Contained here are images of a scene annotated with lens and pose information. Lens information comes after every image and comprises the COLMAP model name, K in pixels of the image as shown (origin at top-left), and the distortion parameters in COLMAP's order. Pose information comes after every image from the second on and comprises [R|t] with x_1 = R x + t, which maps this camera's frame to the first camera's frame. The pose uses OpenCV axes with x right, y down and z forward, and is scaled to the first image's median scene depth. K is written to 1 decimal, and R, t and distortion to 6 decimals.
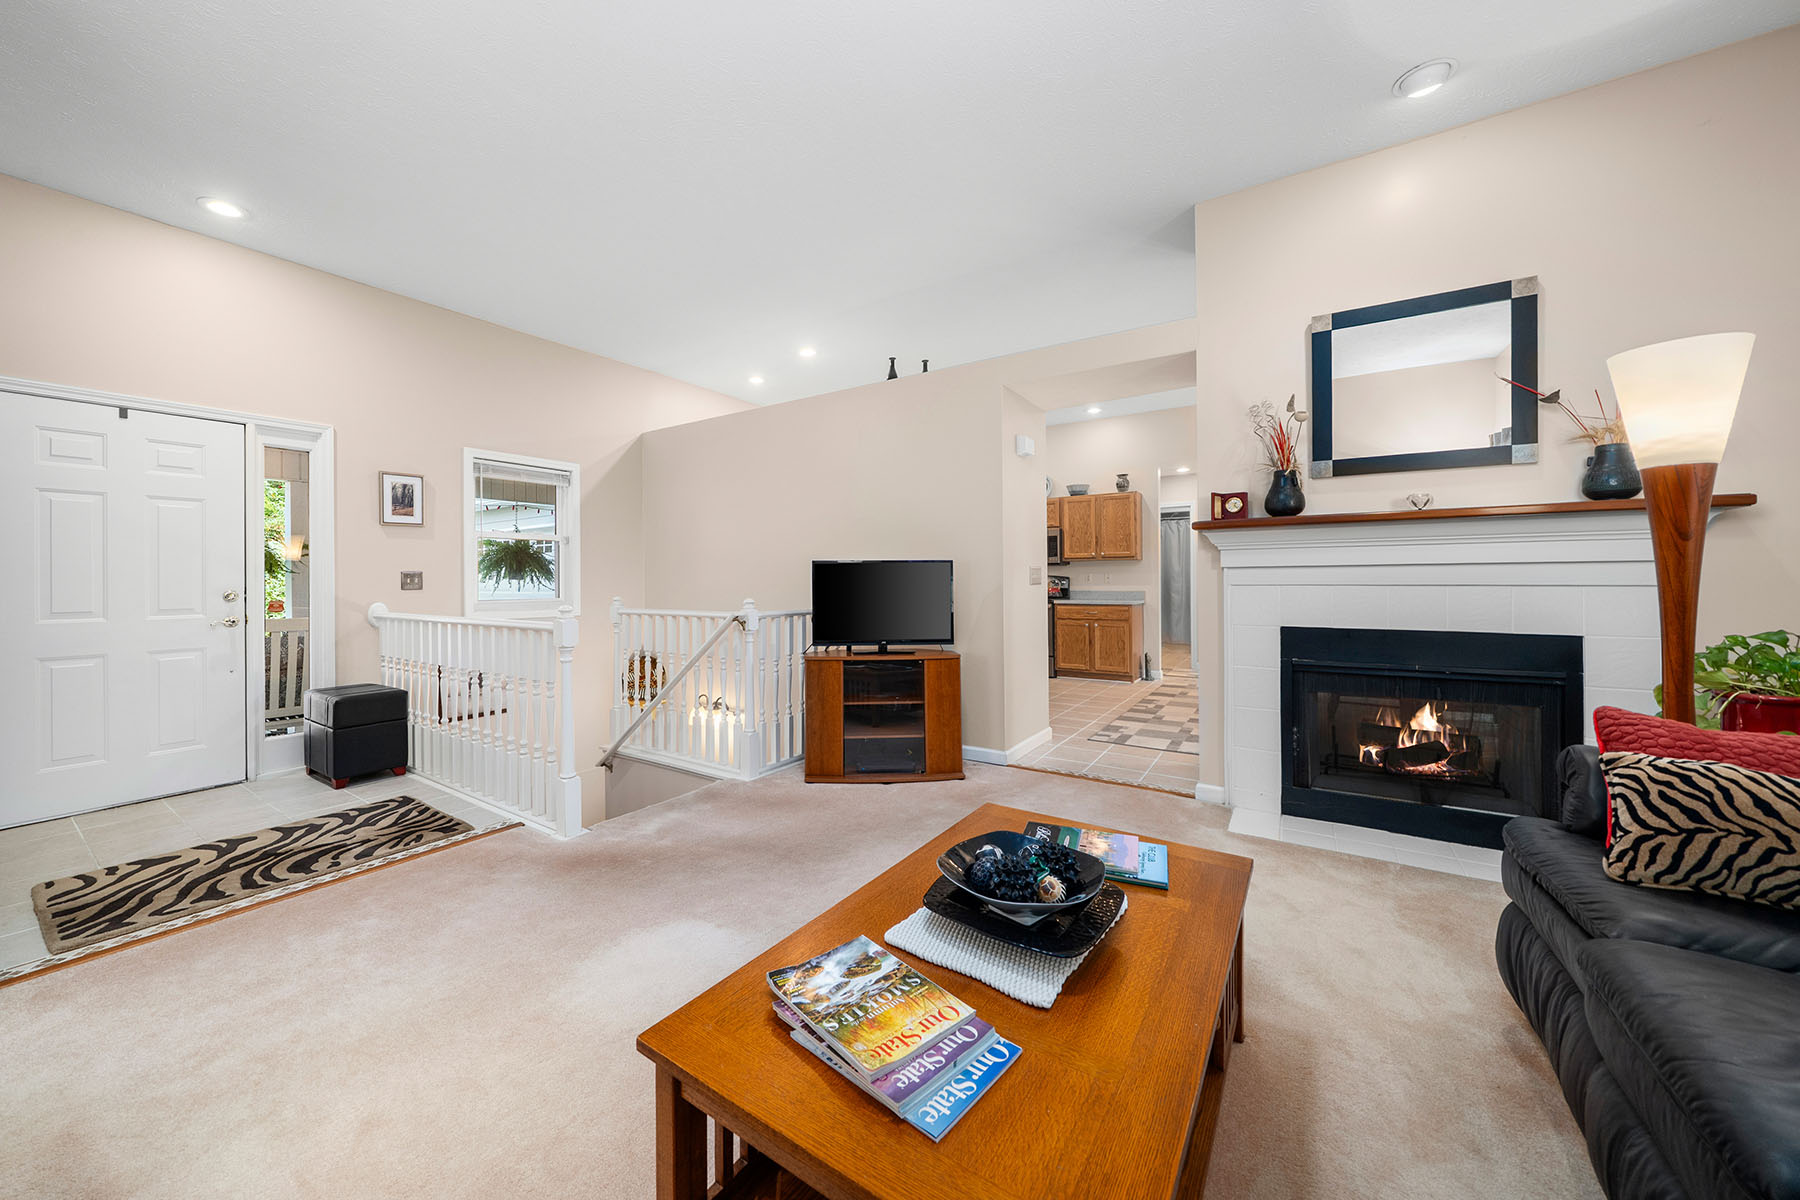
lens RADIAL K [[656.2, 0, 864.1], [0, 656.2, 577.8], [0, 0, 1]] dist [-0.009141, -0.000116]
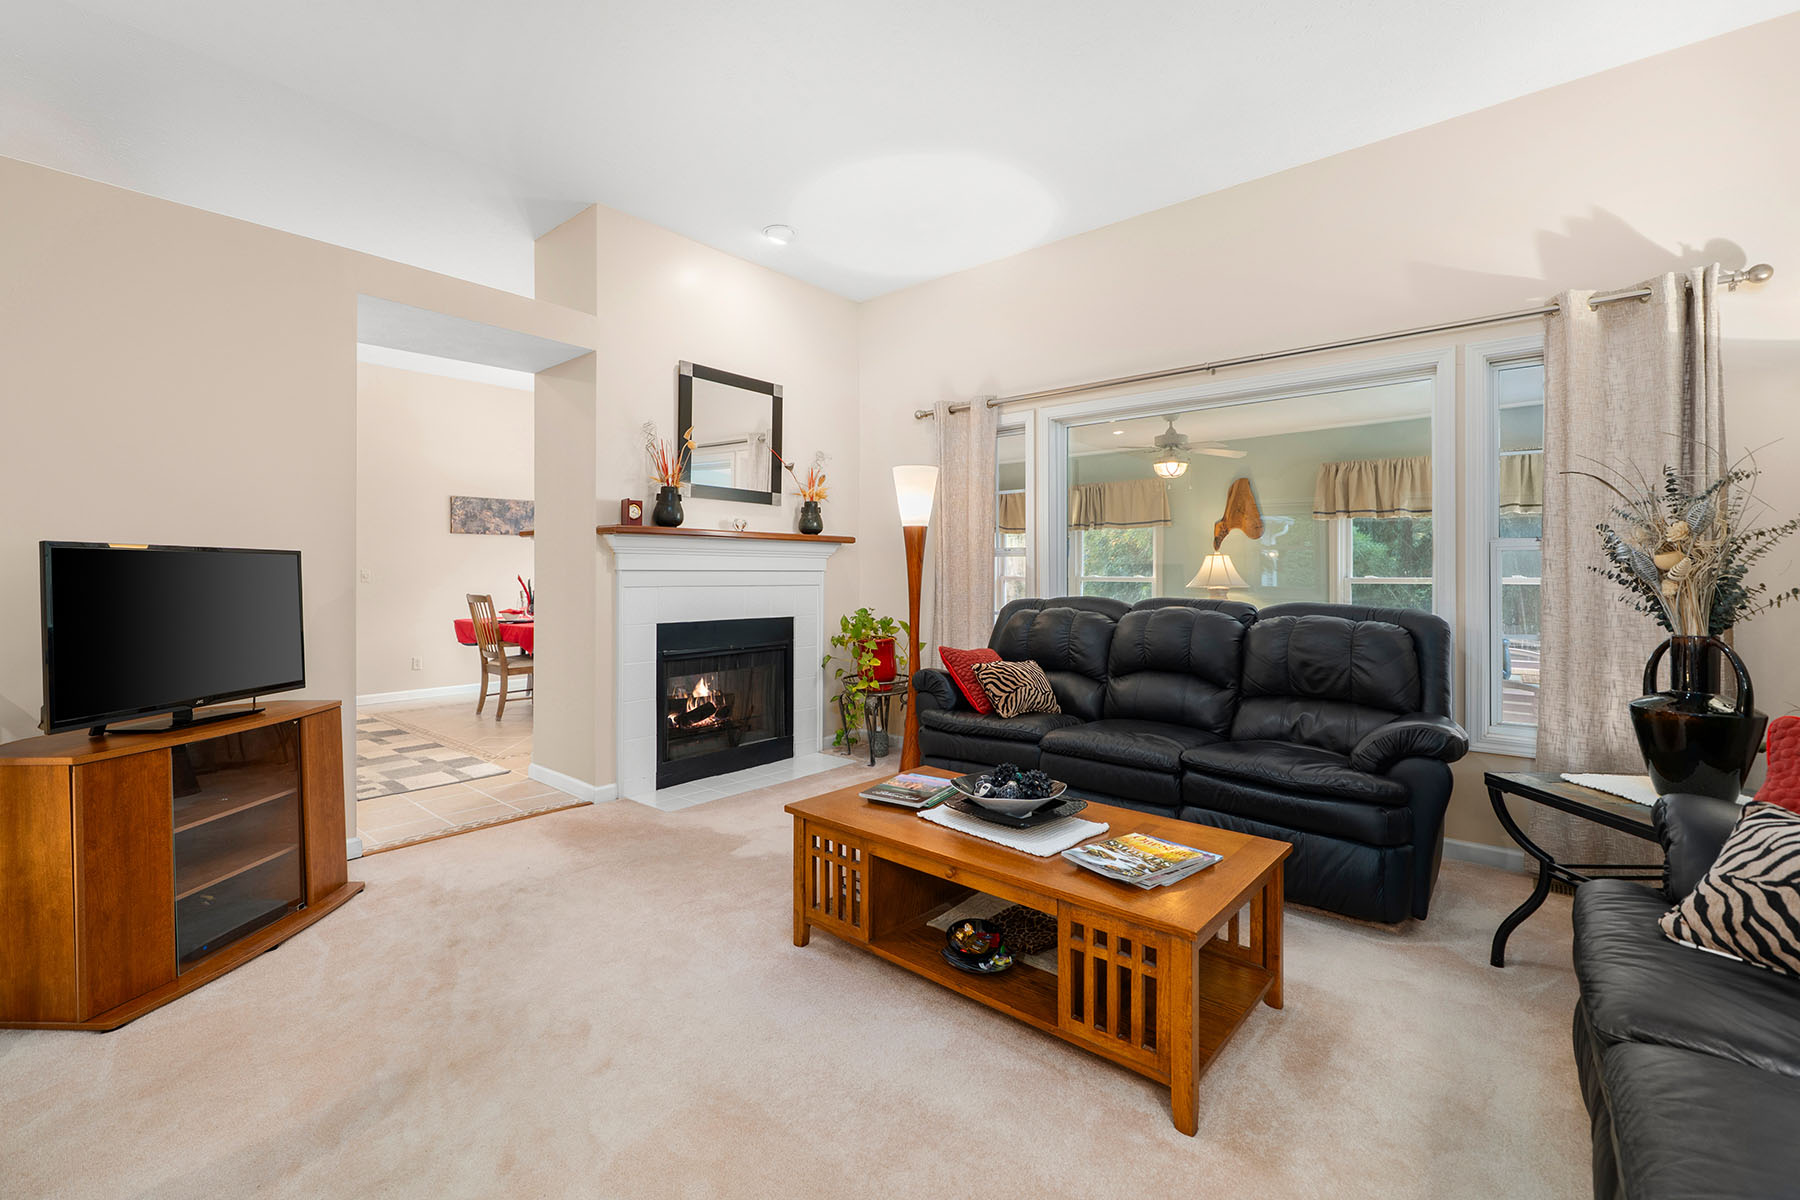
lens RADIAL K [[768.1, 0, 870.7], [0, 768.1, 577.6], [0, 0, 1]] dist [0.001639, -0.001354]
pose [[0.126479, 0.000588, 0.991969, -0.561122], [-0.004470, 0.999990, -0.000023, -0.005519], [-0.991959, -0.004431, 0.126480, 0.412855]]
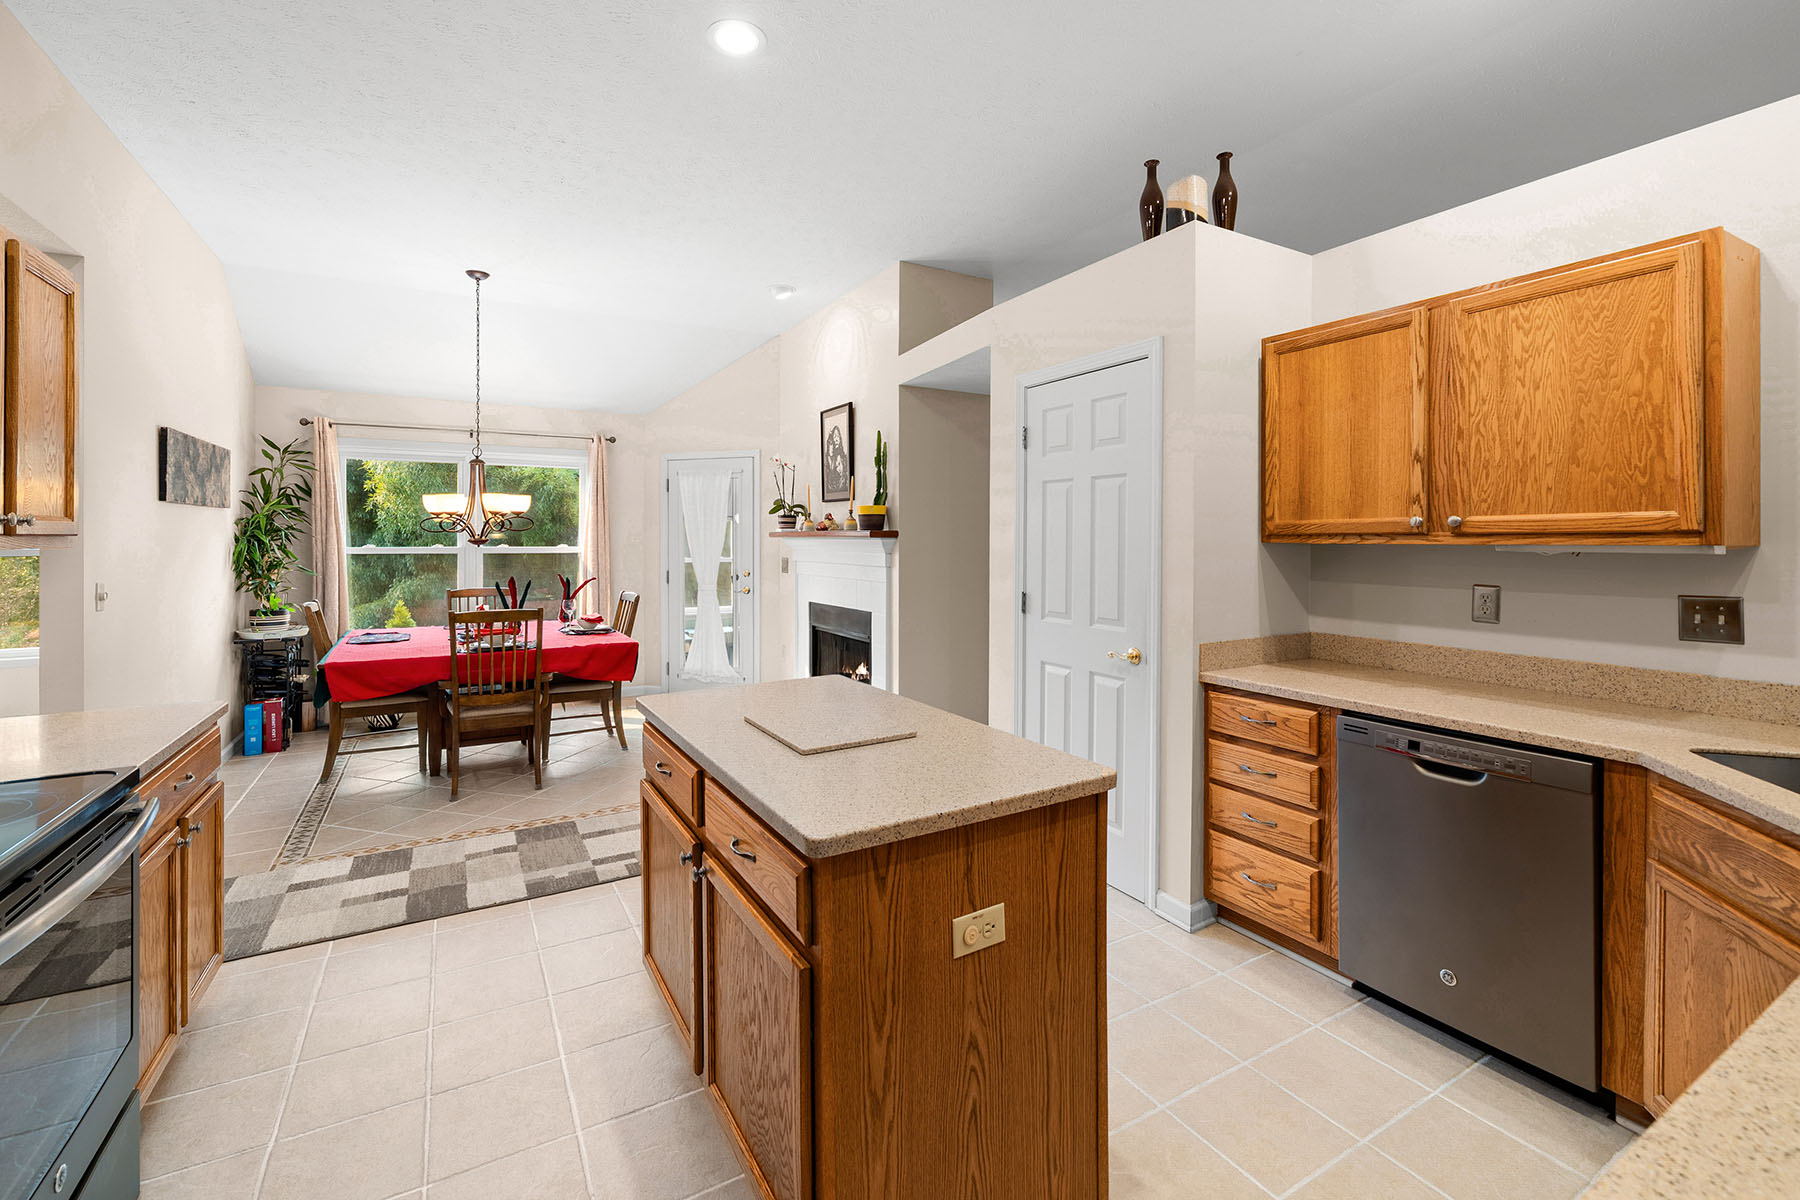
lens RADIAL K [[764.6, 0, 892.9], [0, 764.6, 537.9], [0, 0, 1]] dist [-0.015450, 0.000832]
pose [[-0.896848, 0.007346, 0.442278, 0.030326], [0.003882, 0.999954, -0.008738, -0.058631], [-0.442322, -0.006120, -0.896835, 2.279637]]
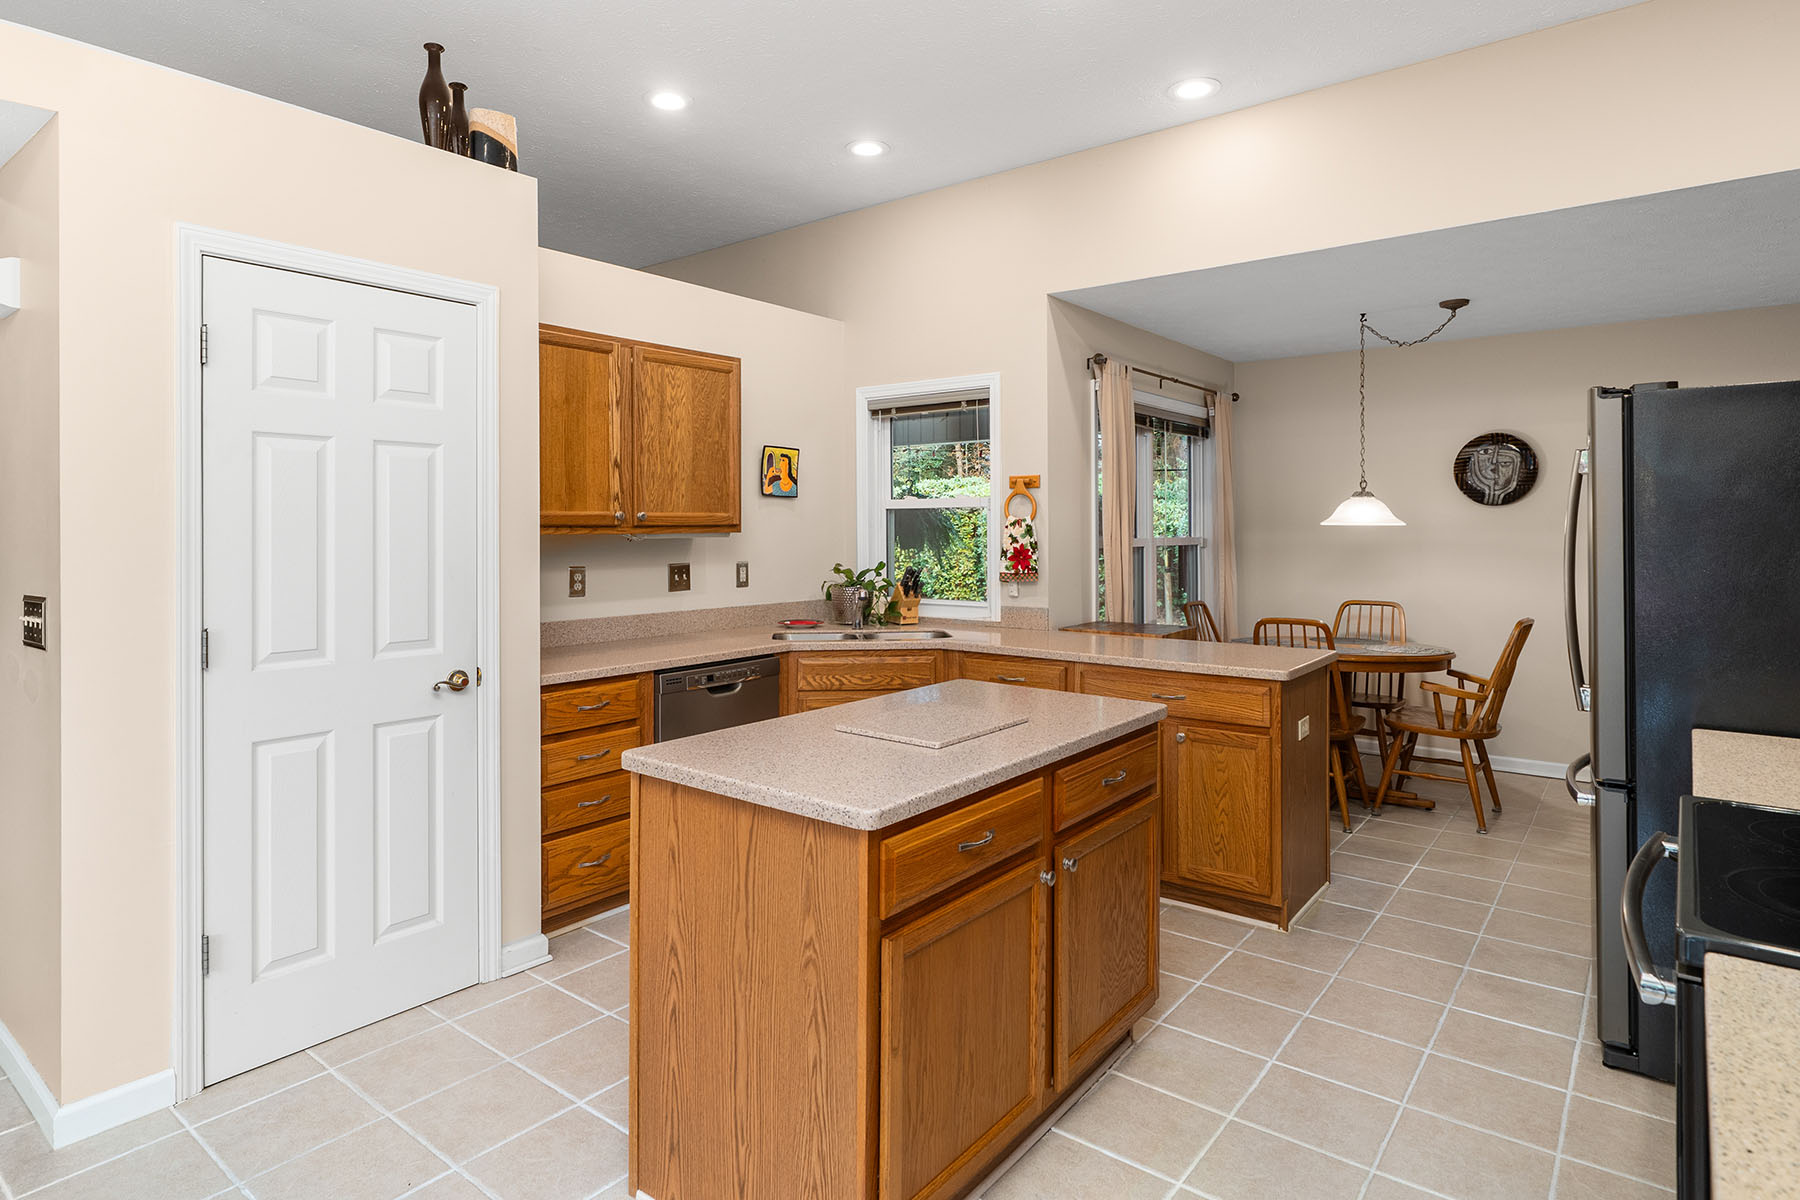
lens RADIAL K [[1007.7, 0, 873.3], [0, 1007.7, 522.8], [0, 0, 1]] dist [-0.003913, 0.001708]
pose [[-0.082756, 0.001031, -0.996569, 0.945770], [0.008884, 0.999960, 0.000297, -0.066506], [0.996530, -0.008829, -0.082761, 1.859924]]
